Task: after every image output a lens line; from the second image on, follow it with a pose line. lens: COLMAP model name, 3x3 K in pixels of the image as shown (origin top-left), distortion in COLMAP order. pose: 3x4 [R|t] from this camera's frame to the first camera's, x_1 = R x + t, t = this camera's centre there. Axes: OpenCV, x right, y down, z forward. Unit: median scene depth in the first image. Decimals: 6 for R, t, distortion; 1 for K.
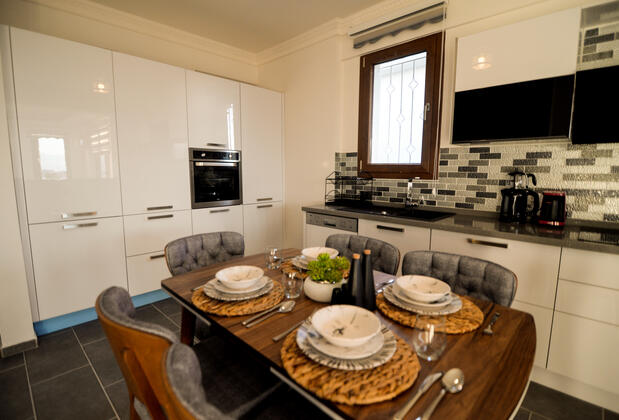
lens RADIAL K [[298.3, 0, 309.5], [0, 298.3, 210.0], [0, 0, 1]] dist [0.000524, 0.000042]
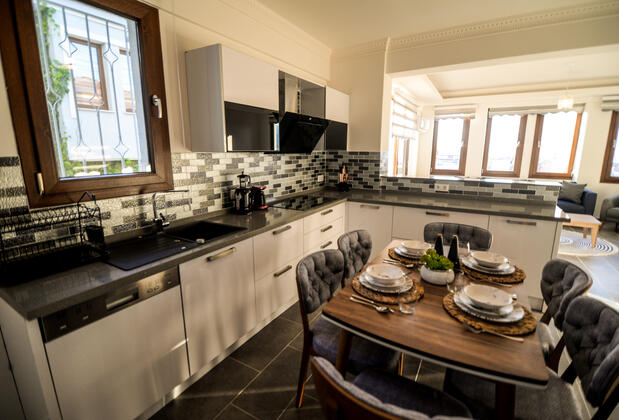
lens RADIAL K [[298.3, 0, 309.5], [0, 298.3, 210.0], [0, 0, 1]] dist [0.000524, 0.000042]
pose [[-0.222268, -0.199020, 0.954457, -0.541284], [0.136556, 0.962941, 0.232589, -0.209938], [-0.965375, 0.182034, -0.186853, 0.868793]]
